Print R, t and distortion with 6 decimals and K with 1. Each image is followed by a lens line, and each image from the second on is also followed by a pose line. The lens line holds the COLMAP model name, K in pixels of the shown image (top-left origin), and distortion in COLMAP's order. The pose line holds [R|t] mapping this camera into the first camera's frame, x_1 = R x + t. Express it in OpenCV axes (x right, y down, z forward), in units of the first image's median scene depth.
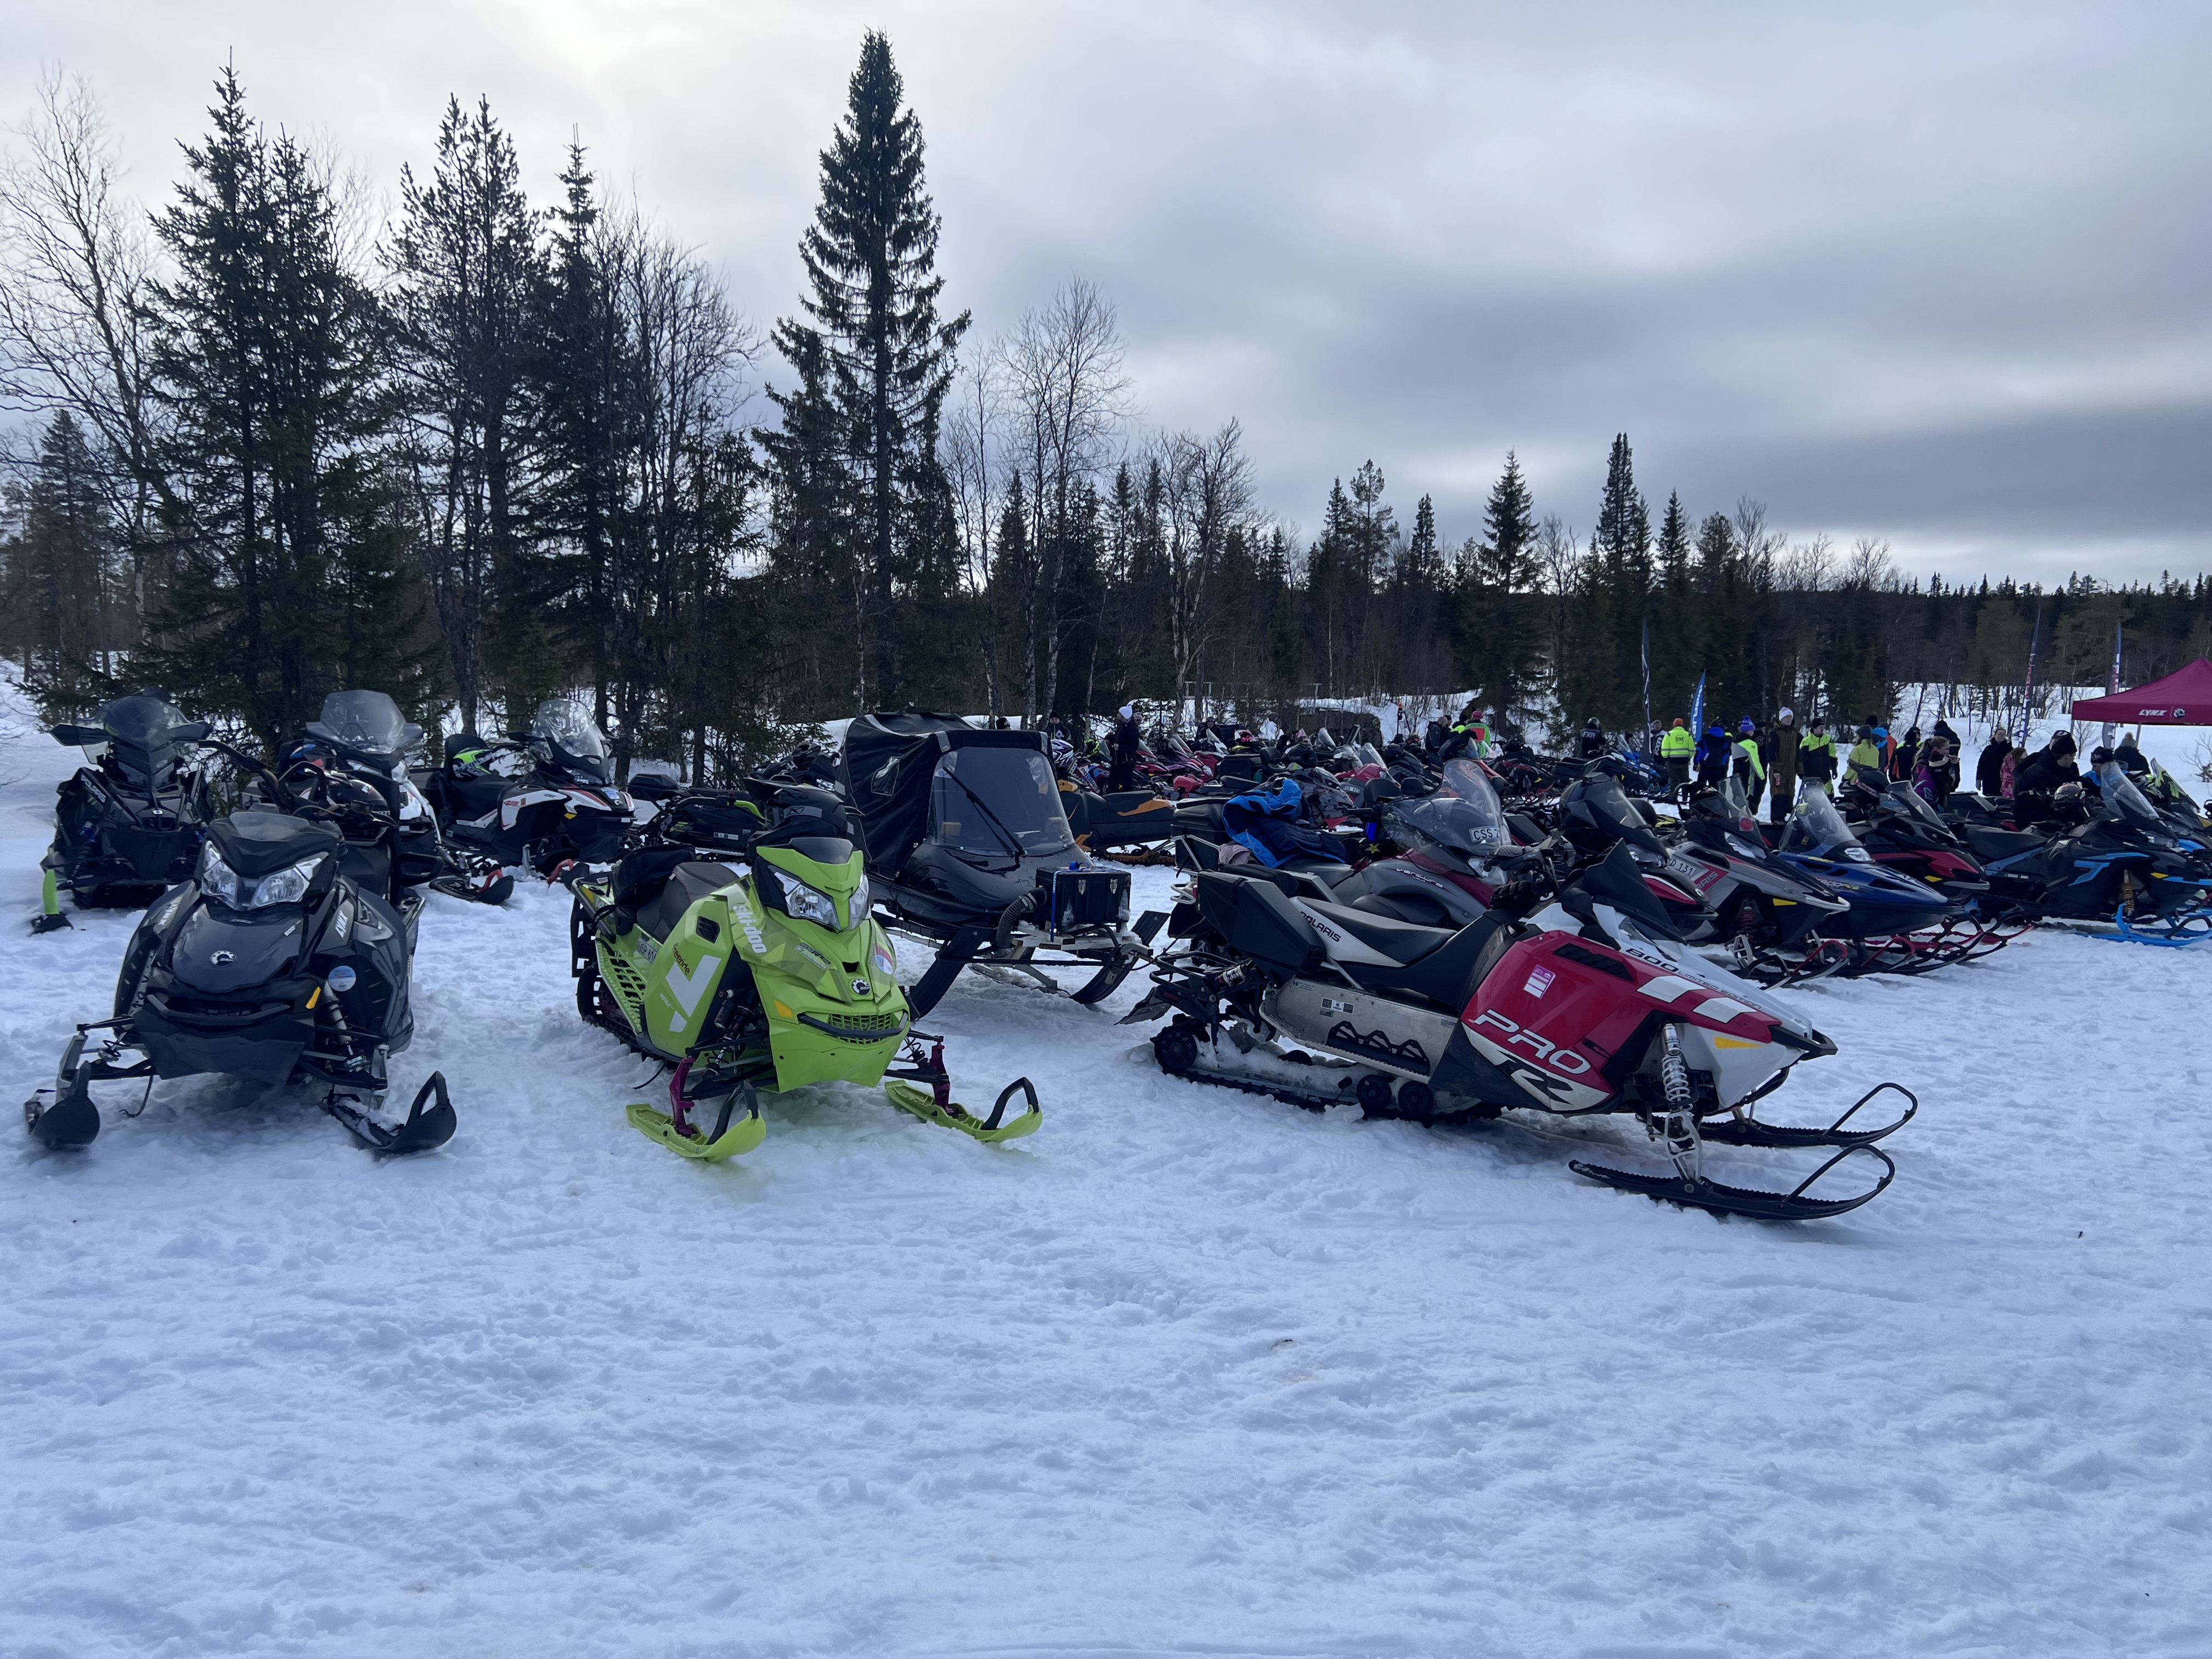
lens RADIAL K [[1689.7, 0, 1111.8], [0, 1689.7, 825.3], [0, 0, 1]] dist [0.011805, -0.003628]
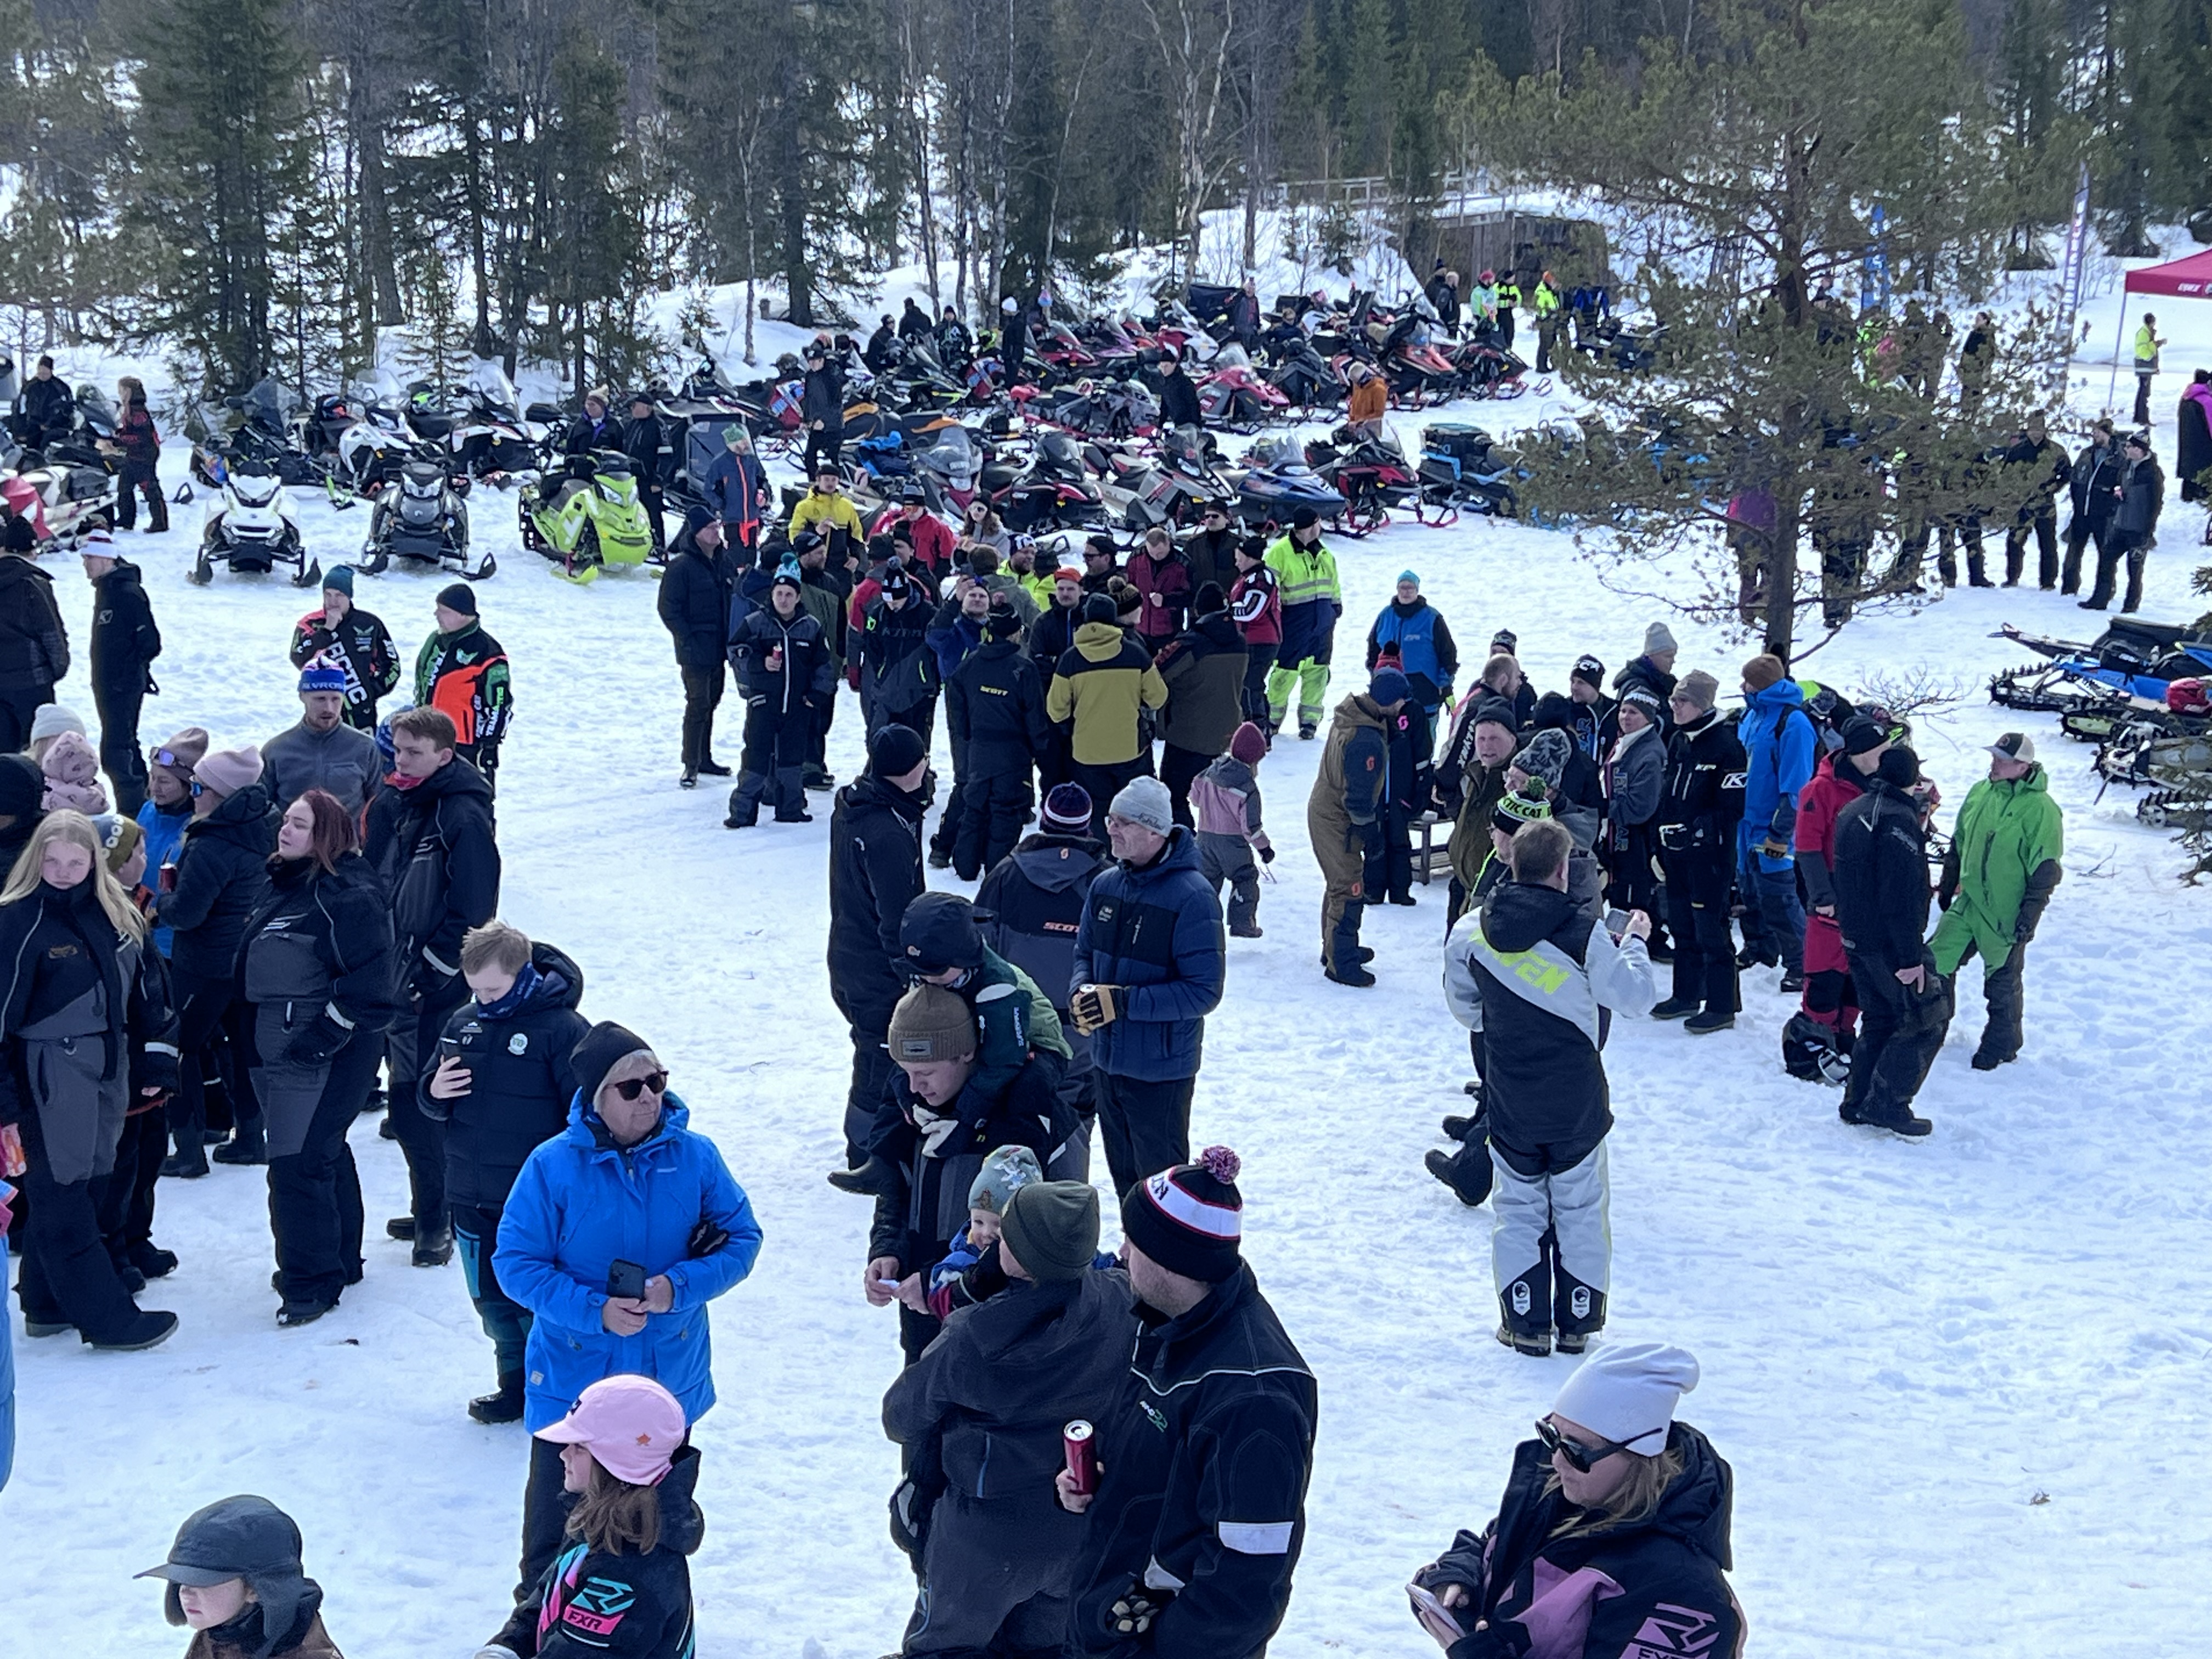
lens RADIAL K [[3549.6, 0, 1102.3], [0, 3549.6, 833.8], [0, 0, 1]] dist [0.146554, 0.000000]
pose [[0.994960, 0.011860, -0.099570, 0.899148], [0.001627, 0.990941, 0.134287, -0.141459], [0.100261, -0.133772, 0.985927, -3.540880]]
